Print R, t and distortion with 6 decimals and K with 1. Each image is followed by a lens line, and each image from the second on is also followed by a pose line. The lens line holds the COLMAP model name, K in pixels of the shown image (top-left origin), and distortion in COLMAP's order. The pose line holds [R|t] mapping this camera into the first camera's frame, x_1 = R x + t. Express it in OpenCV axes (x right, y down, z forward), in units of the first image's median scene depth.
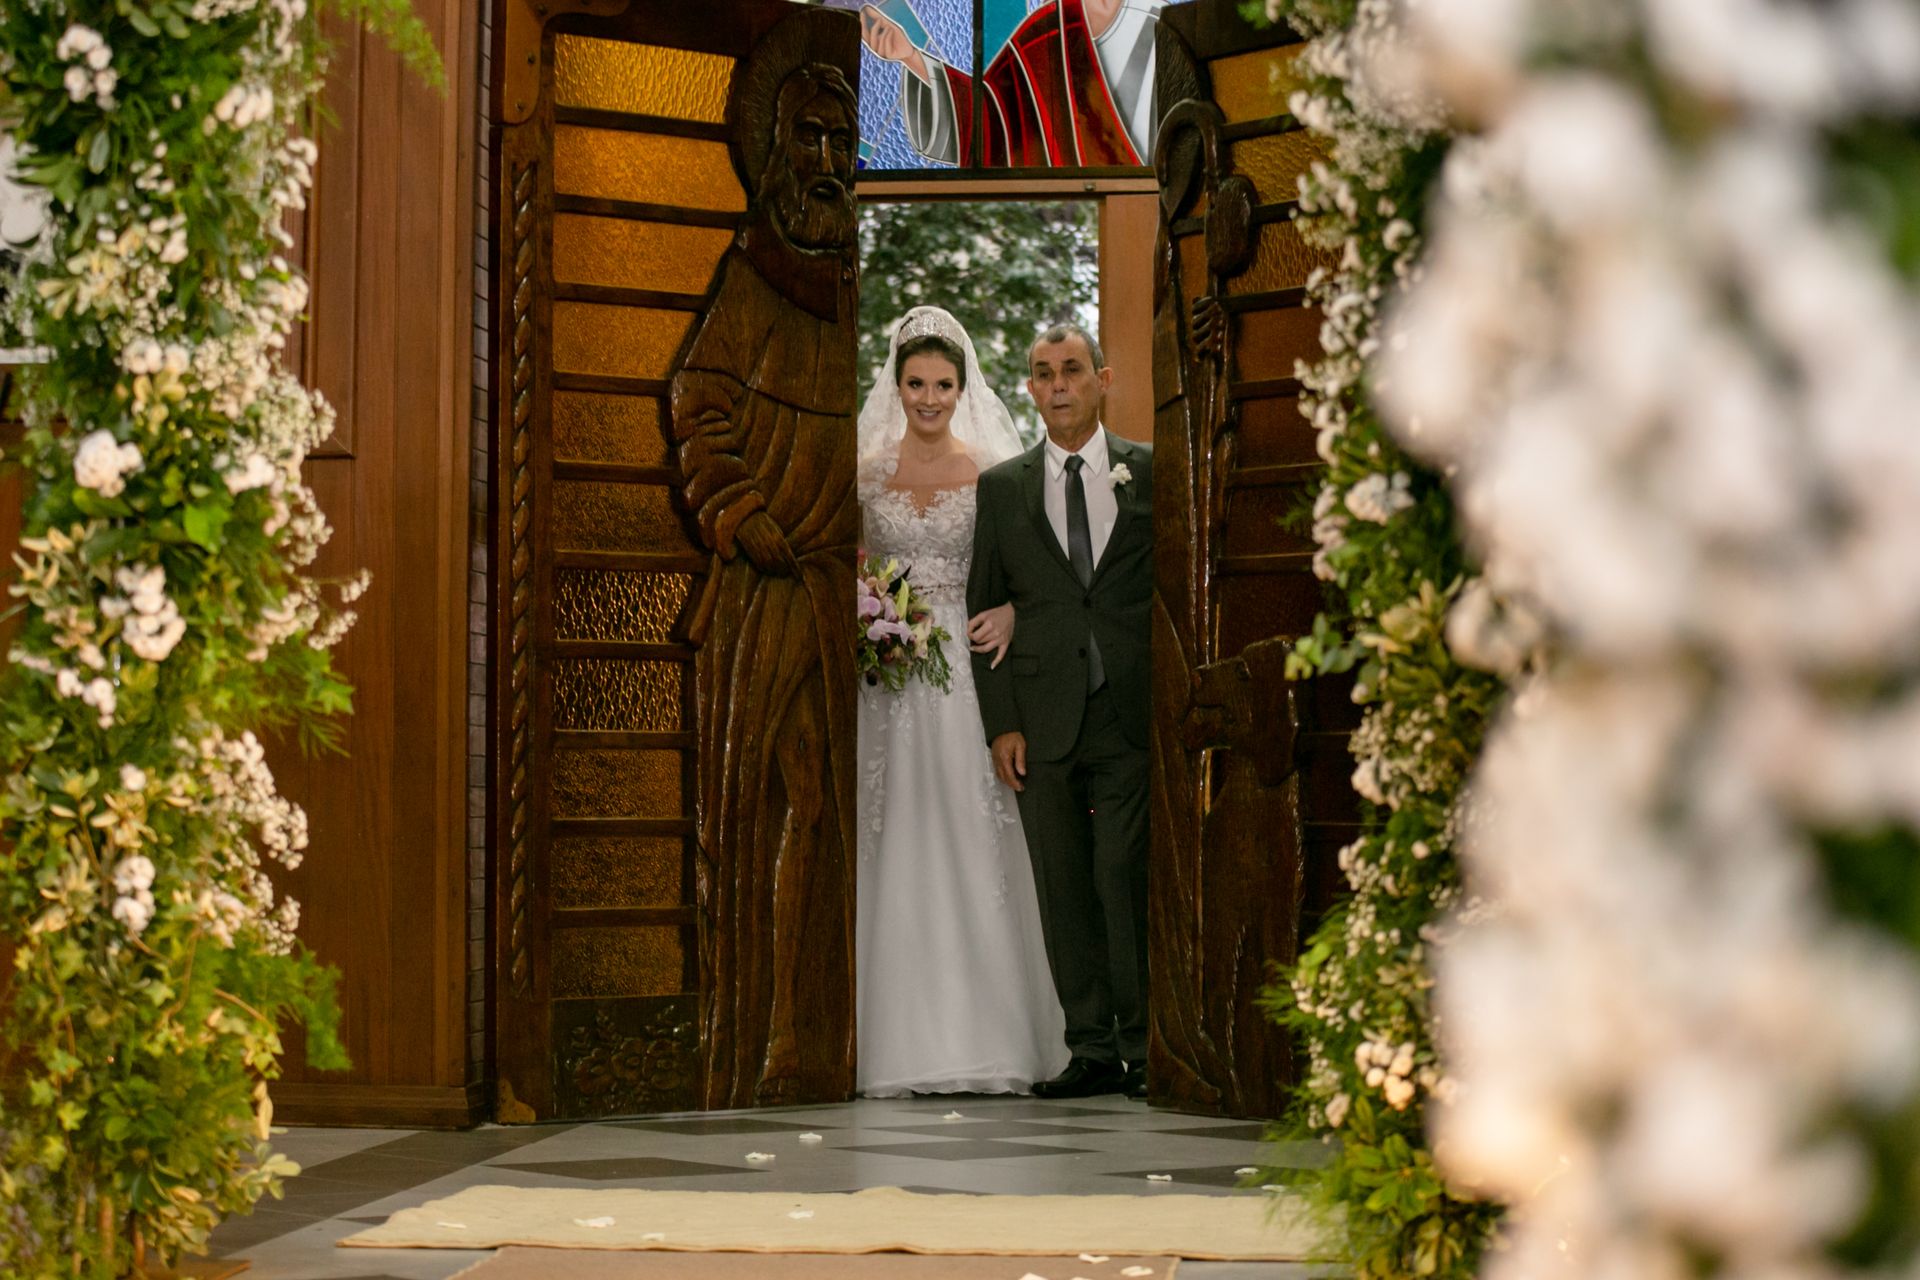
lens RADIAL K [[4534.3, 0, 954.9], [0, 4534.3, 653.2], [0, 0, 1]] dist [-0.235546, 0.000000]
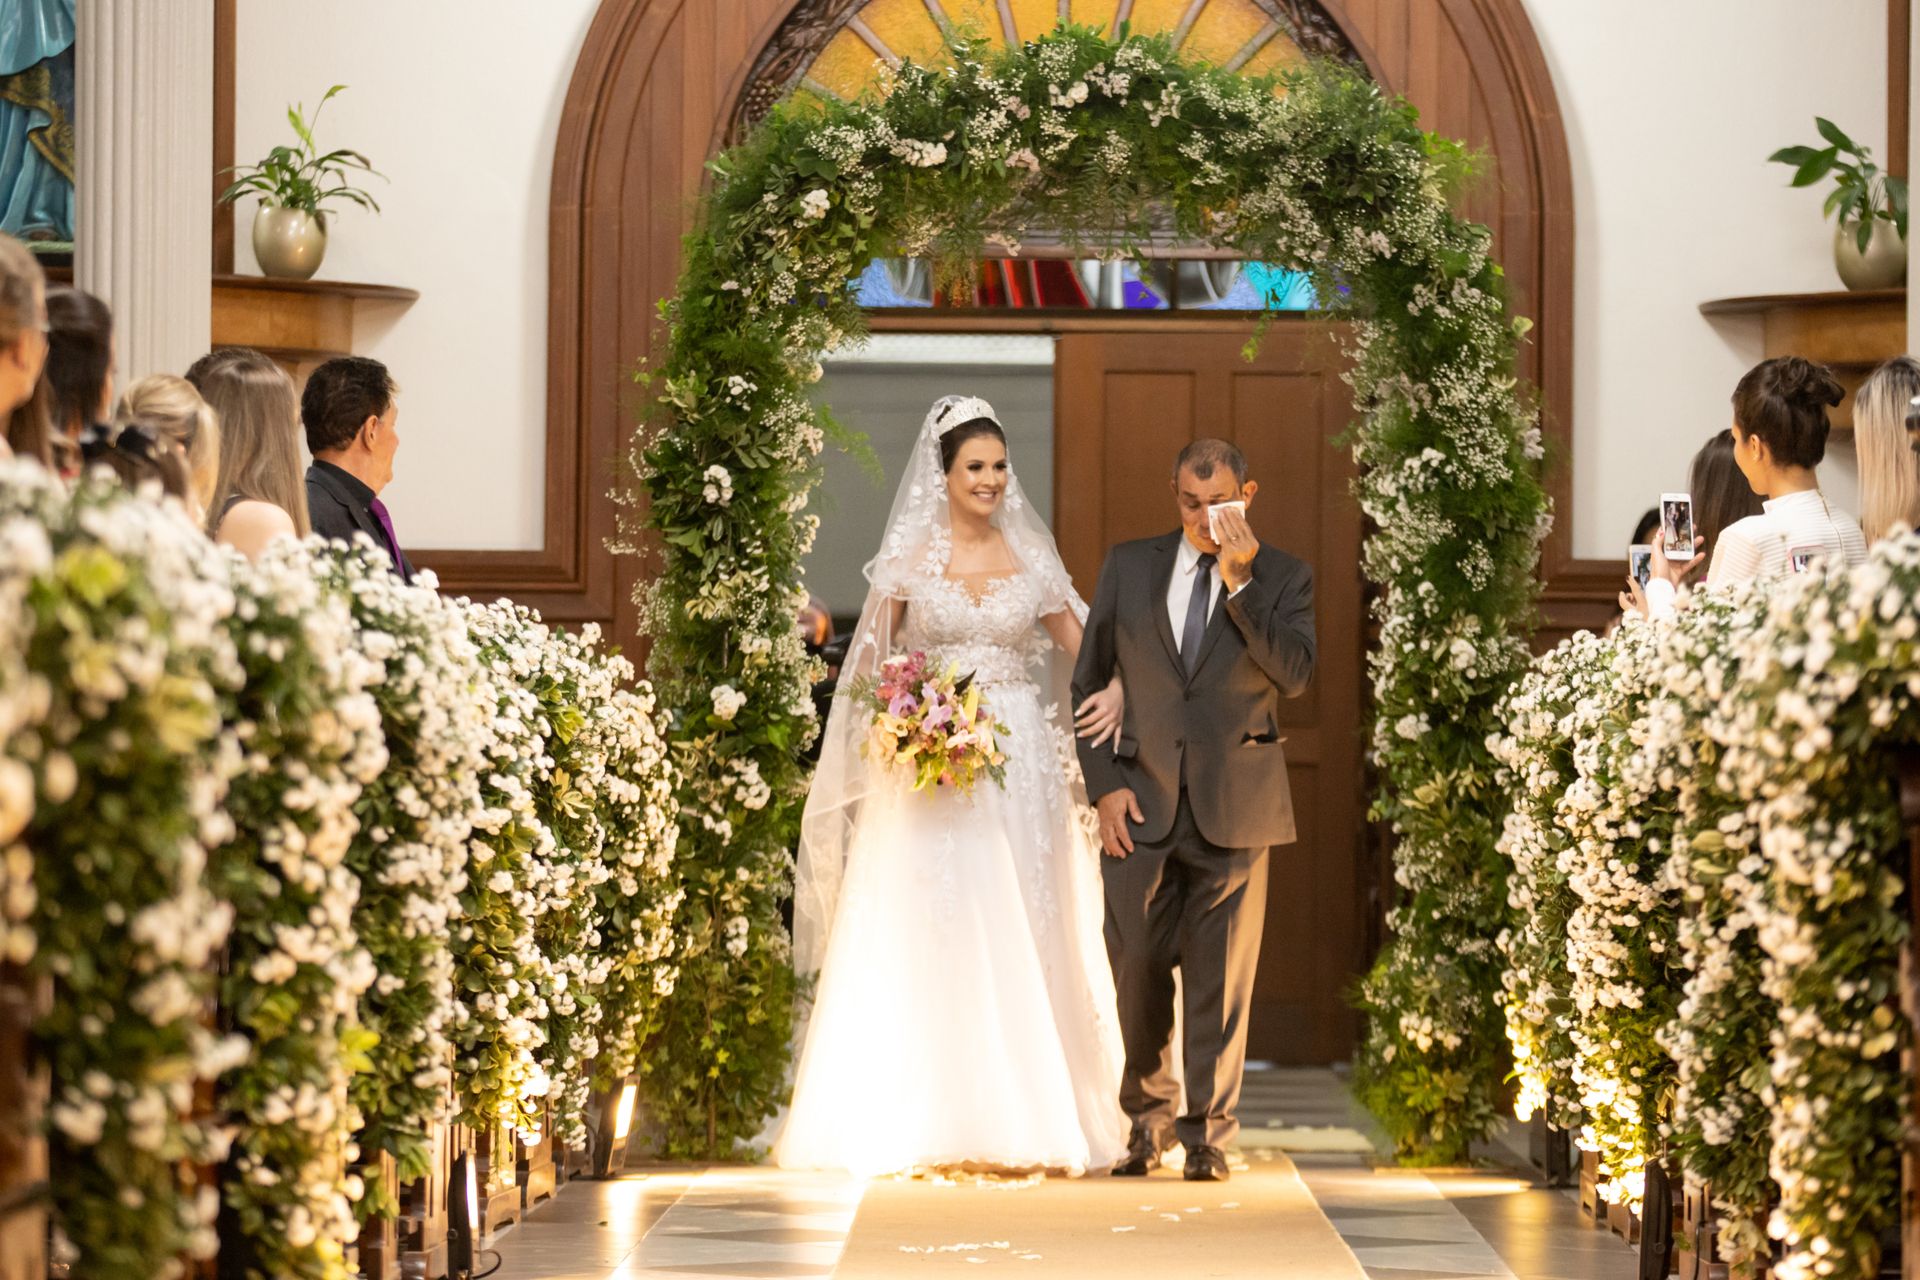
lens RADIAL K [[7751.2, 0, 1013.8], [0, 7751.2, 532.4], [0, 0, 1]] dist [0.194868, 0.000000]
pose [[0.995341, 0.007840, 0.096102, -0.376938], [-0.008391, 0.999951, 0.005330, -0.129421], [-0.096056, -0.006112, 0.995357, -2.163778]]
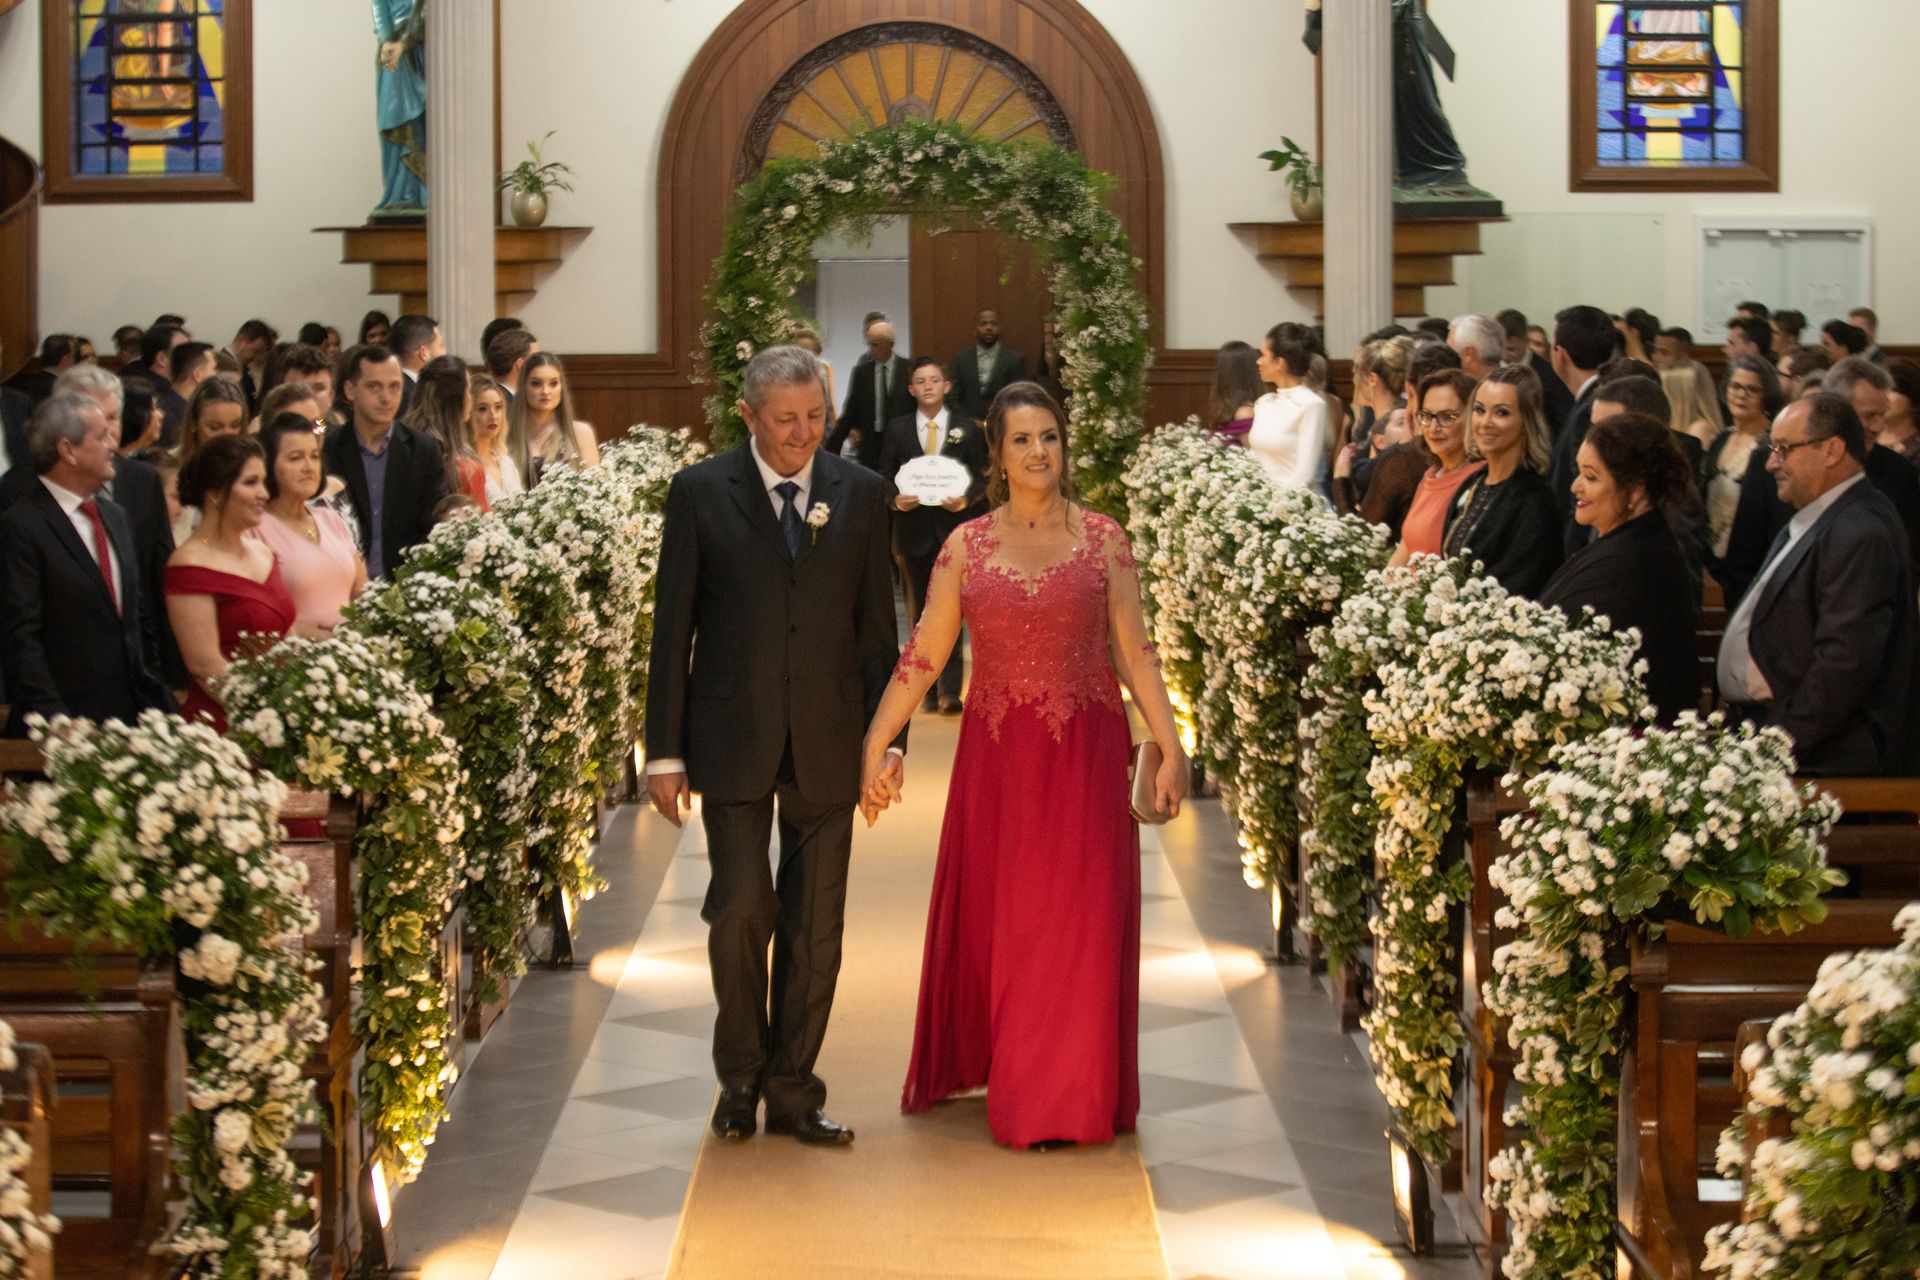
lens RADIAL K [[3845.2, 0, 964.5], [0, 3845.2, 648.4], [0, 0, 1]] dist [-0.242797, 0.000000]
pose [[0.993300, -0.017695, 0.114205, -0.381916], [0.007643, 0.996103, 0.087862, -0.180724], [-0.115315, -0.086400, 0.989564, -2.228084]]
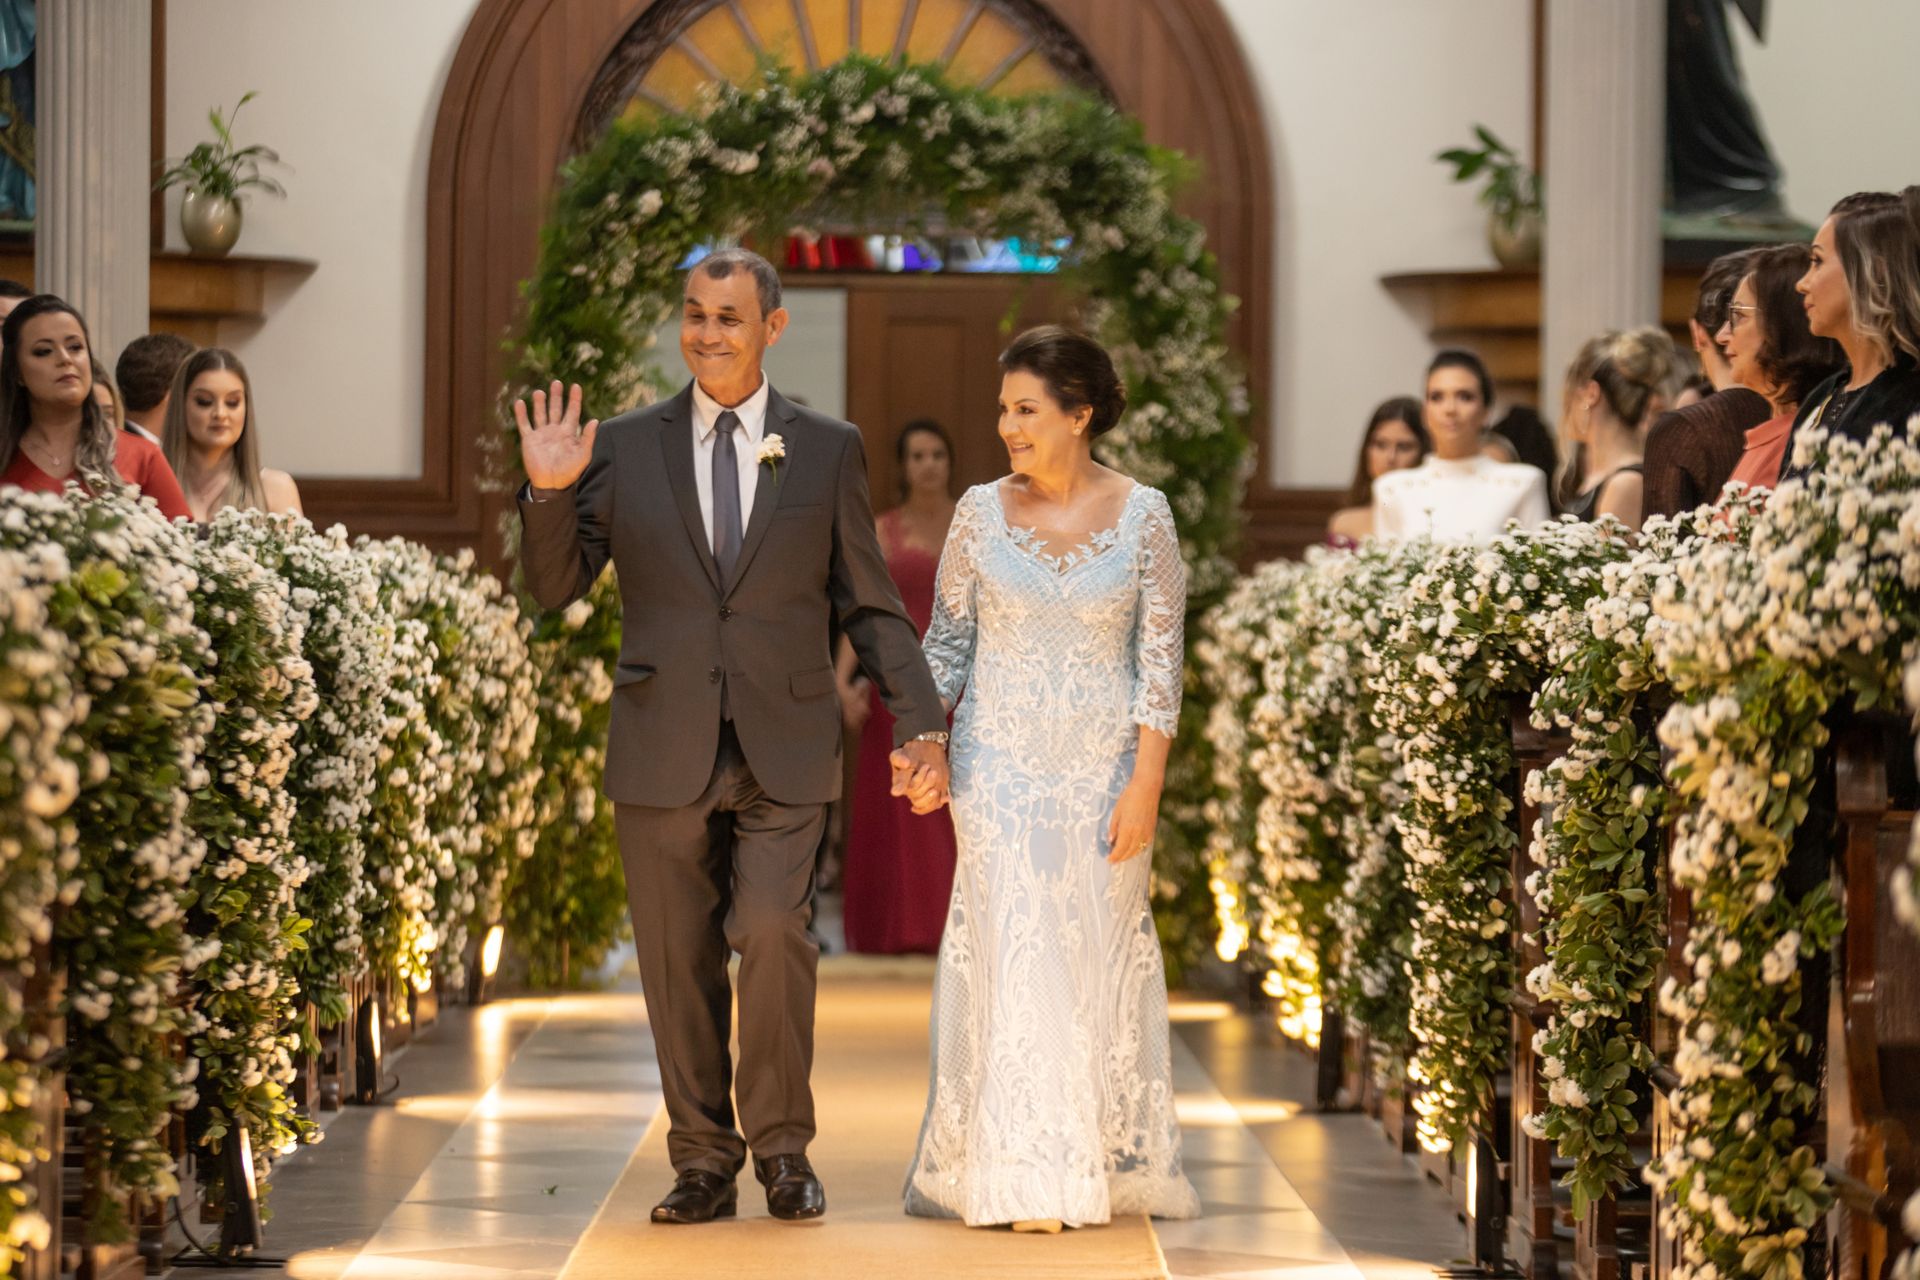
lens RADIAL K [[6421.8, 0, 989.4], [0, 6421.8, 594.3], [0, 0, 1]] dist [0.128514, 0.000000]
pose [[0.992286, 0.007088, 0.123765, -0.382140], [-0.010367, 0.999612, 0.025865, -0.139454], [-0.123534, -0.026948, 0.991974, -2.209680]]
